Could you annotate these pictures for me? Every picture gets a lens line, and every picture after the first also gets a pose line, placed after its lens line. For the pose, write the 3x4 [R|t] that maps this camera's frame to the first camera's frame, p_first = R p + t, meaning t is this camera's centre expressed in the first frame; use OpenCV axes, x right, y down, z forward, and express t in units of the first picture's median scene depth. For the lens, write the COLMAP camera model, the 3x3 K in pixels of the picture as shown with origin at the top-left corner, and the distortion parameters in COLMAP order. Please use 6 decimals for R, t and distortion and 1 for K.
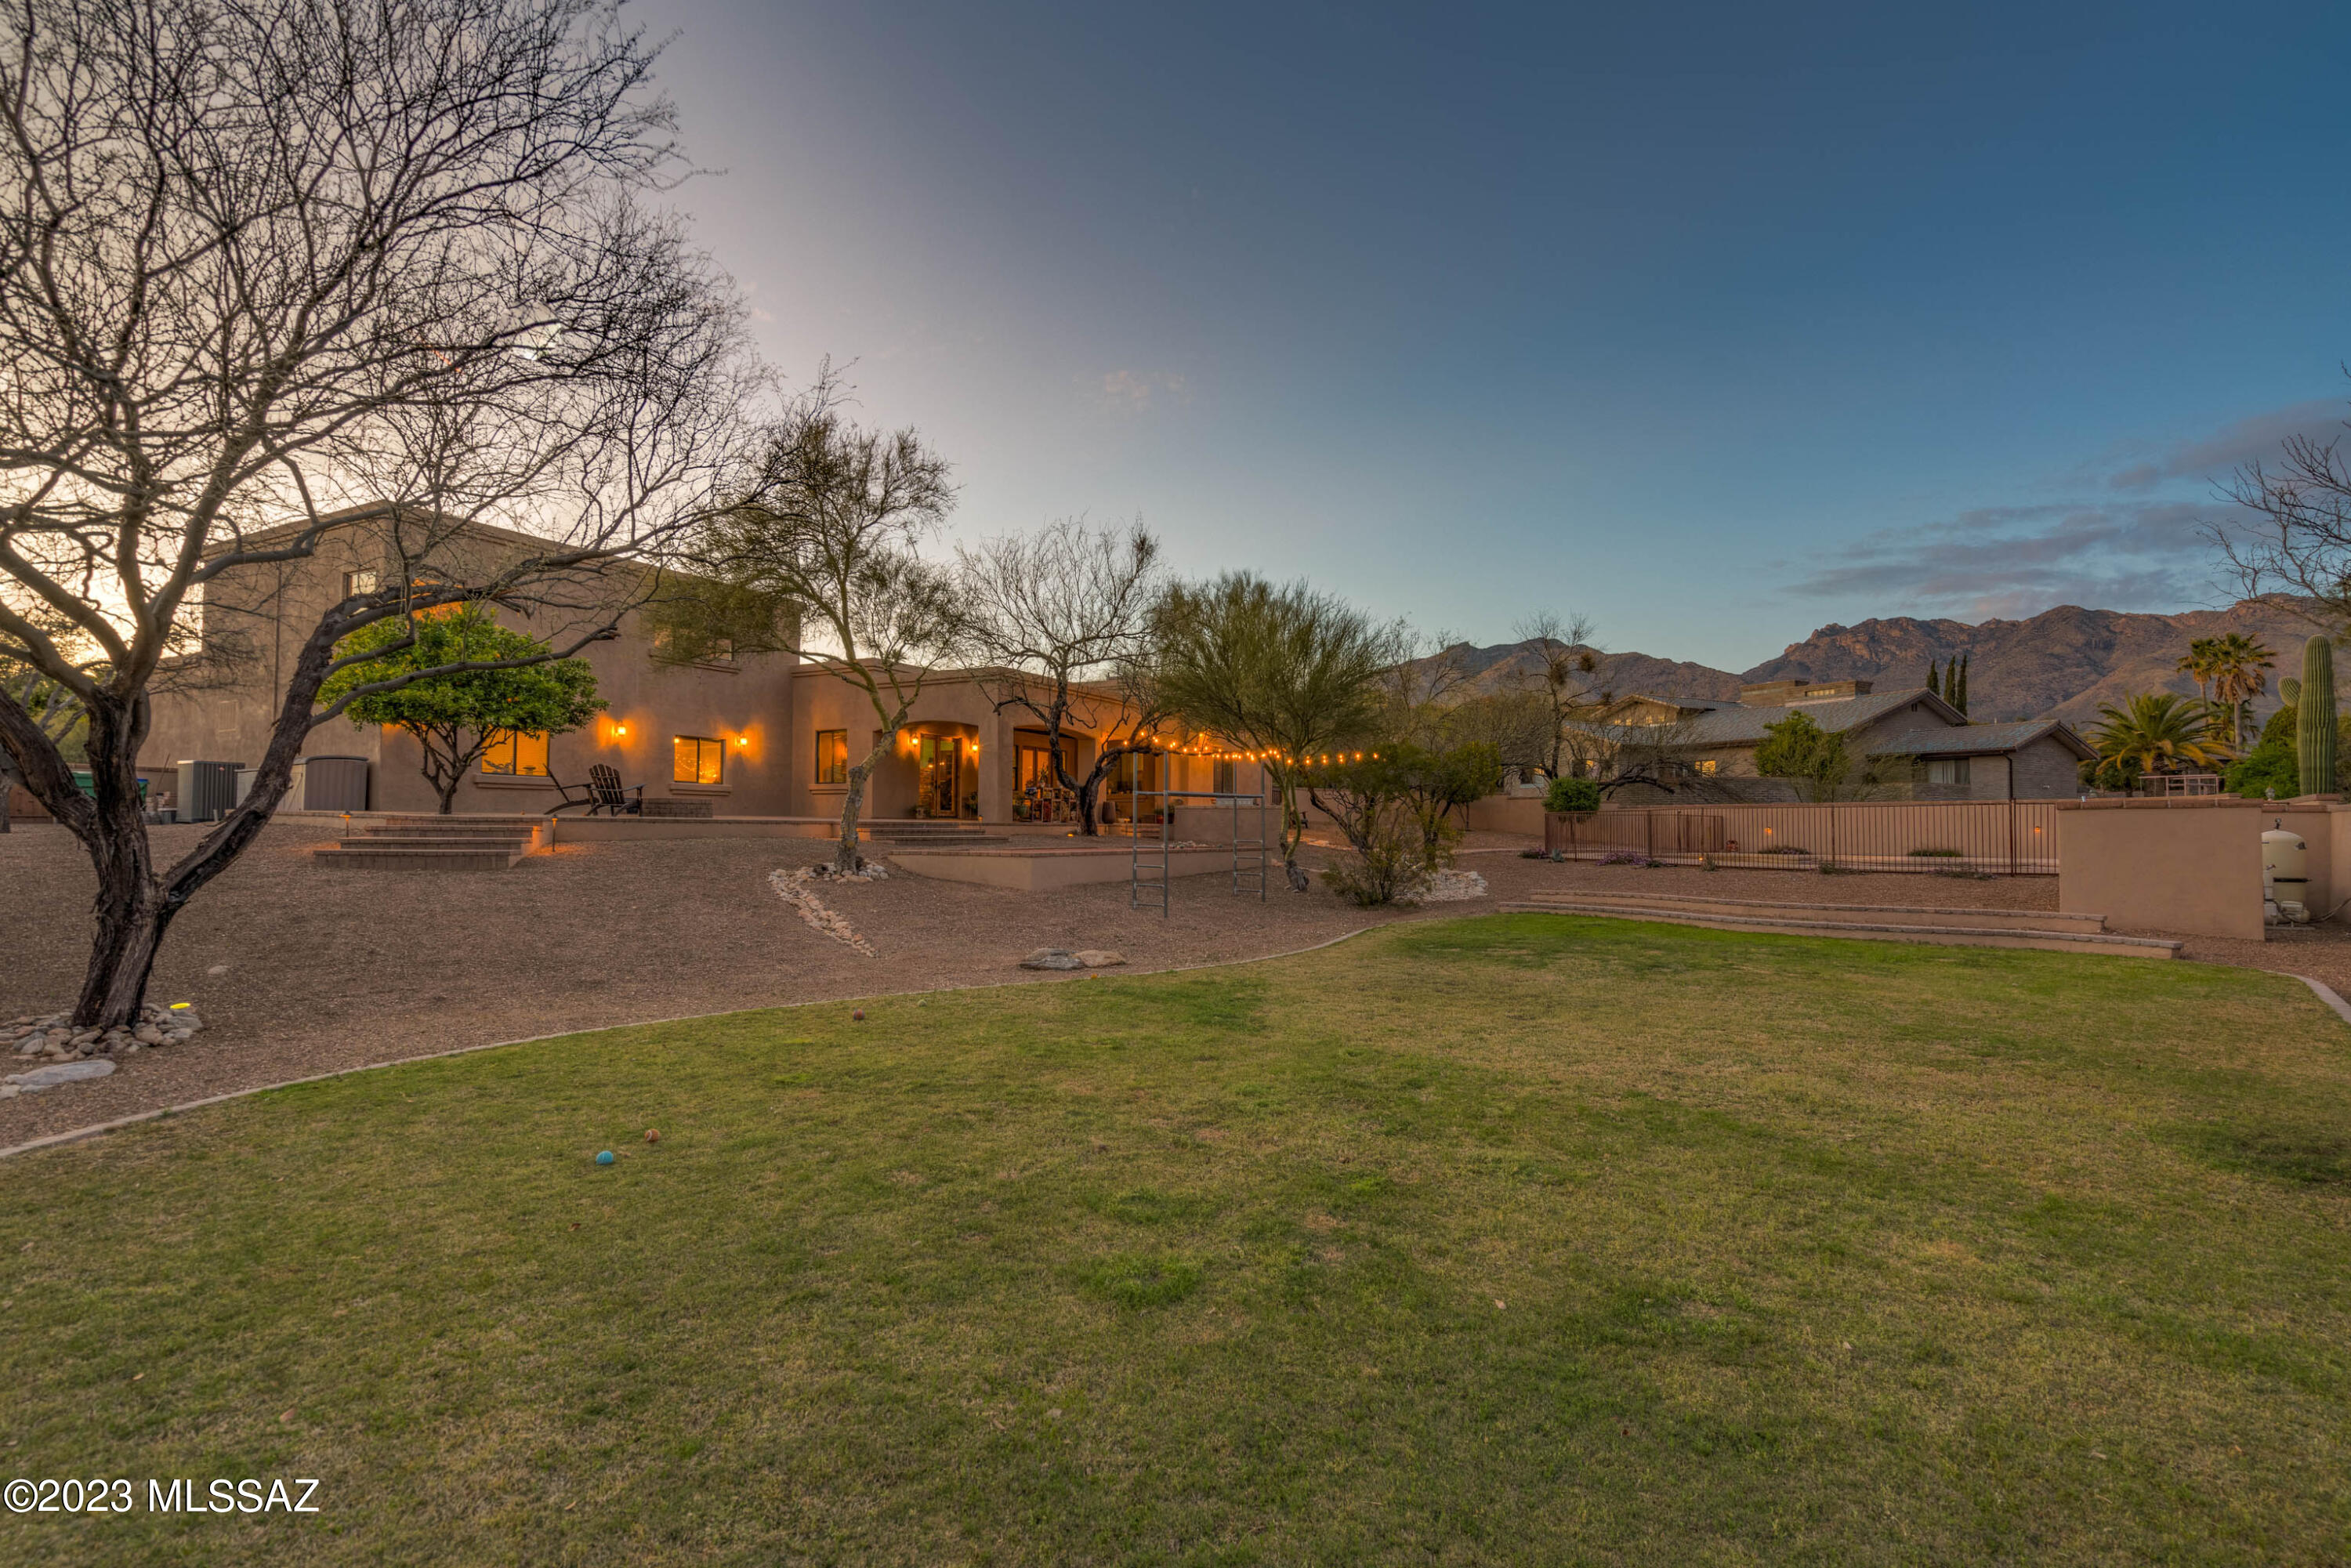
lens RADIAL K [[1099.0, 0, 1160.4], [0, 1099.0, 785.2], [0, 0, 1]] dist [-0.000003, -0.000025]
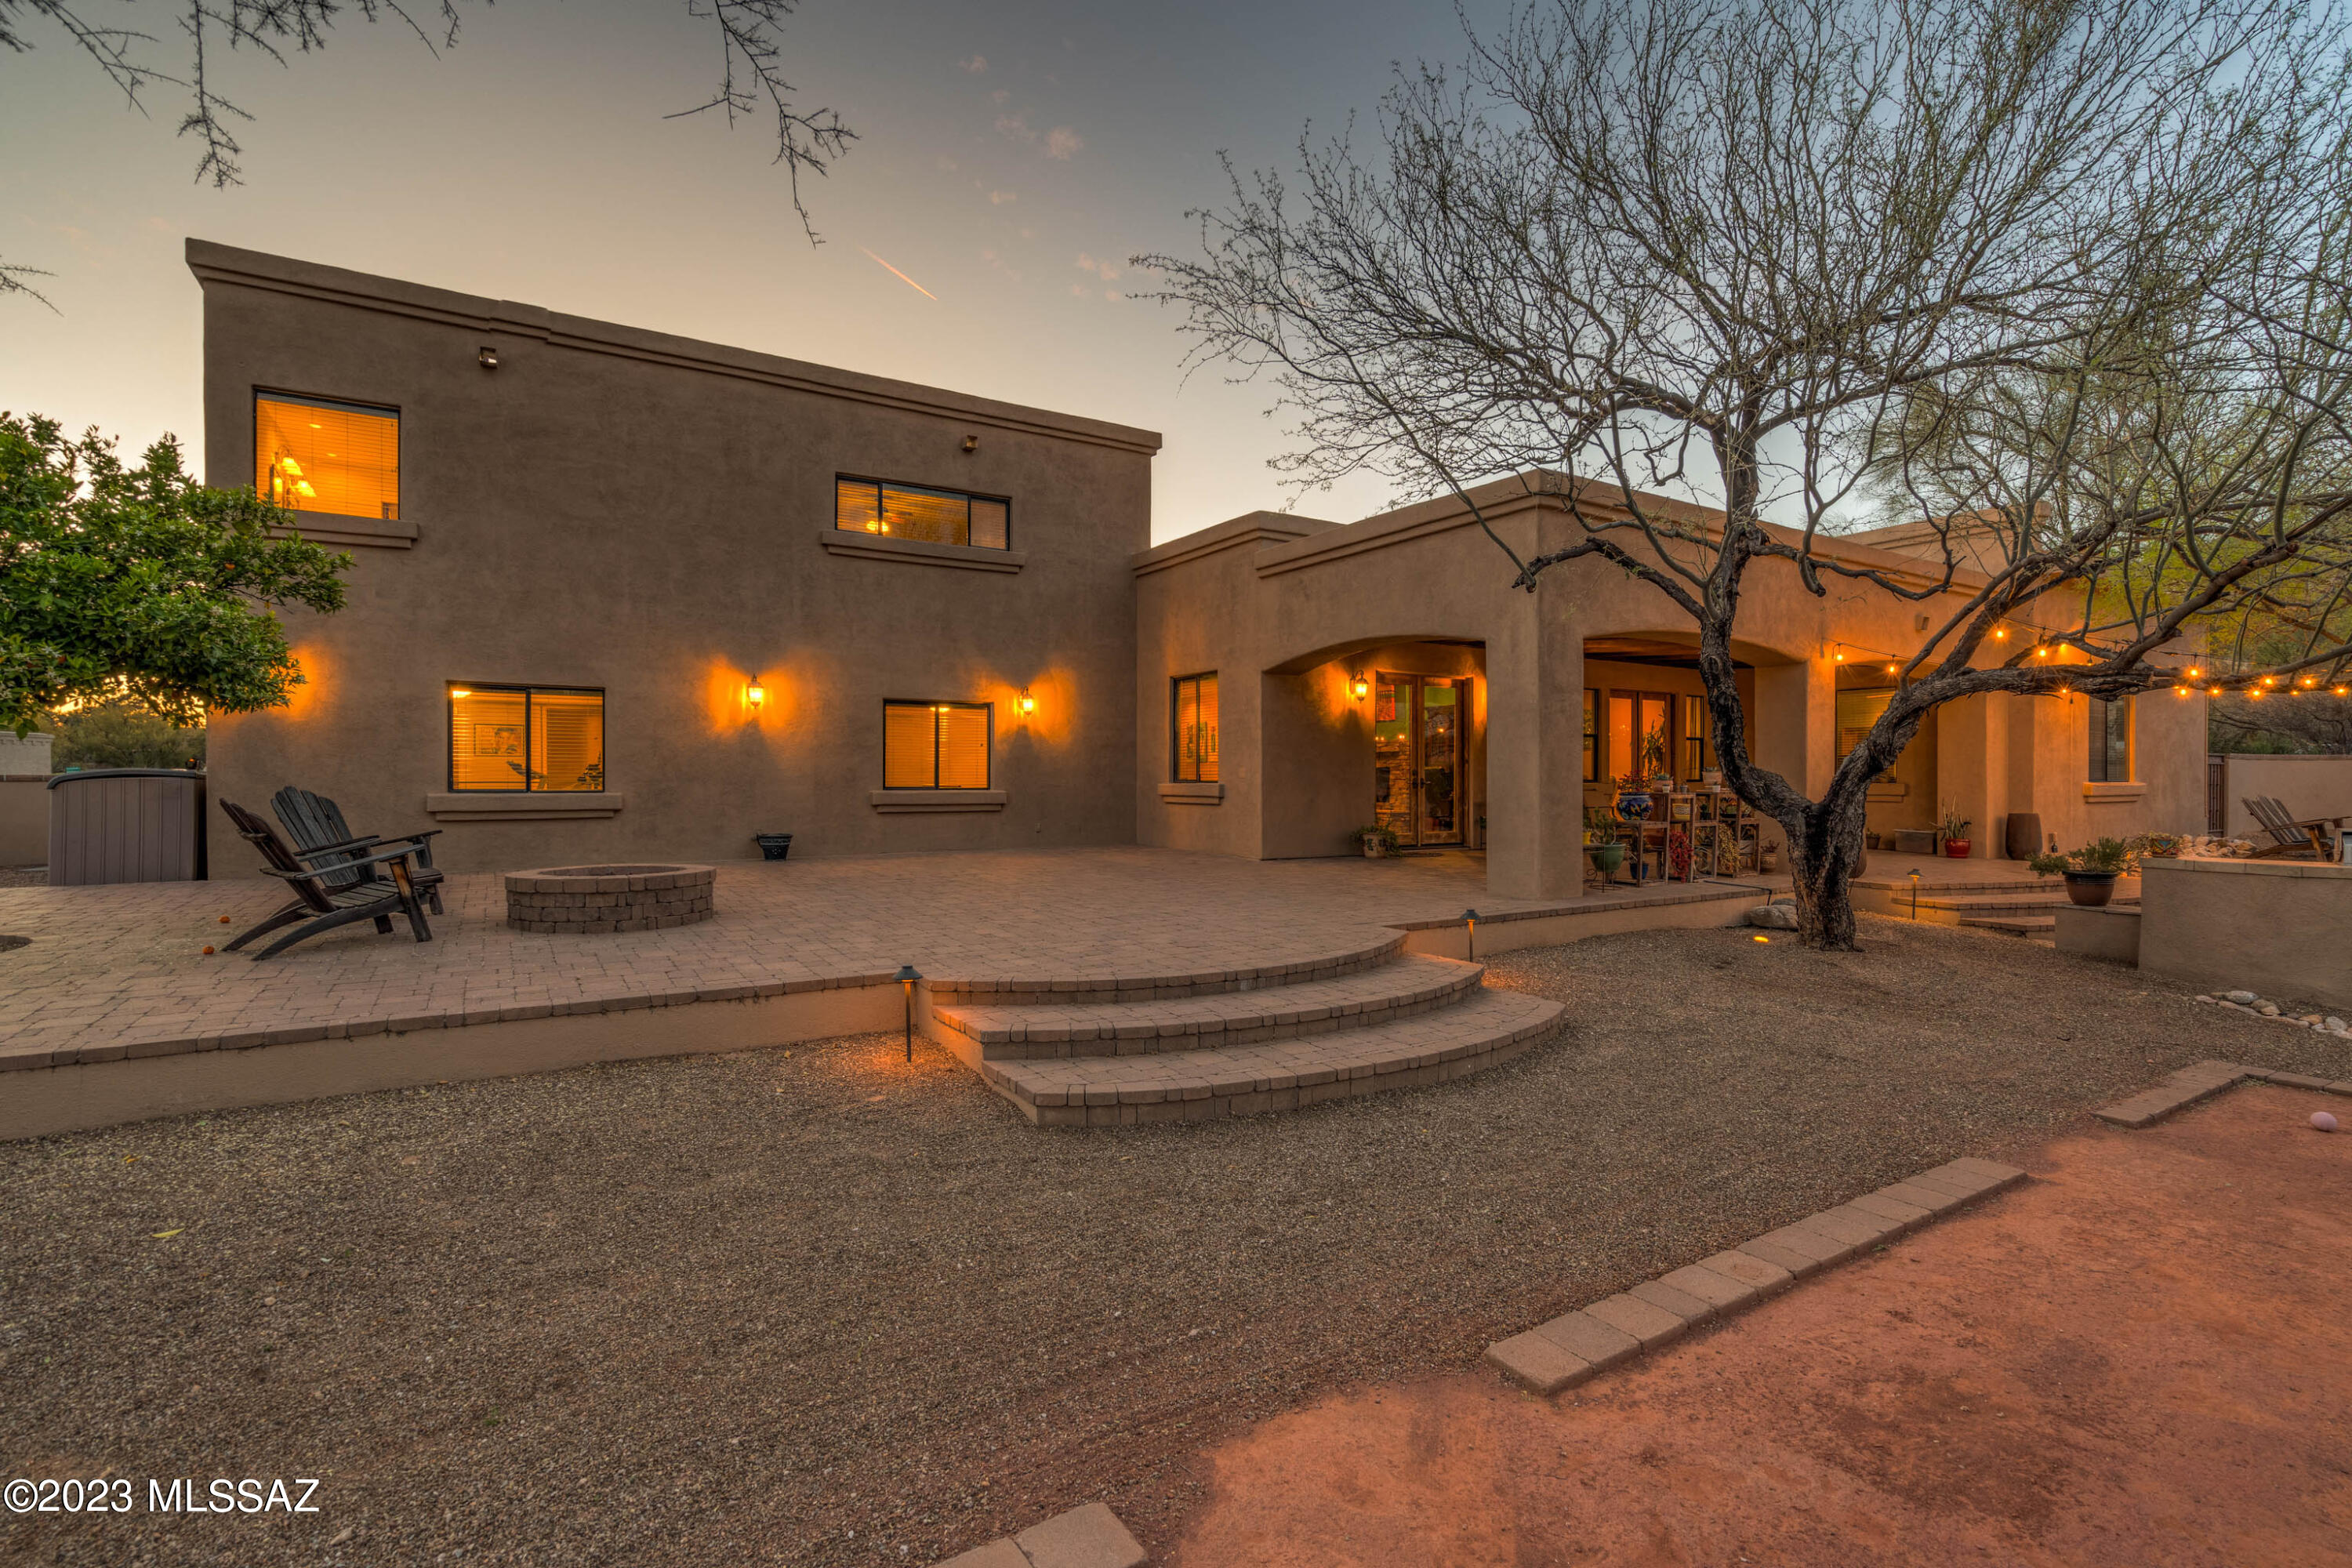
lens RADIAL K [[1099.5, 0, 1160.8], [0, 1099.5, 785.2], [0, 0, 1]] dist [-0.000003, -0.000025]
pose [[0.874096, -0.002005, -0.485749, -0.075593], [0.024355, 0.998915, 0.039704, -0.021192], [0.485142, -0.046536, 0.873196, 0.578095]]
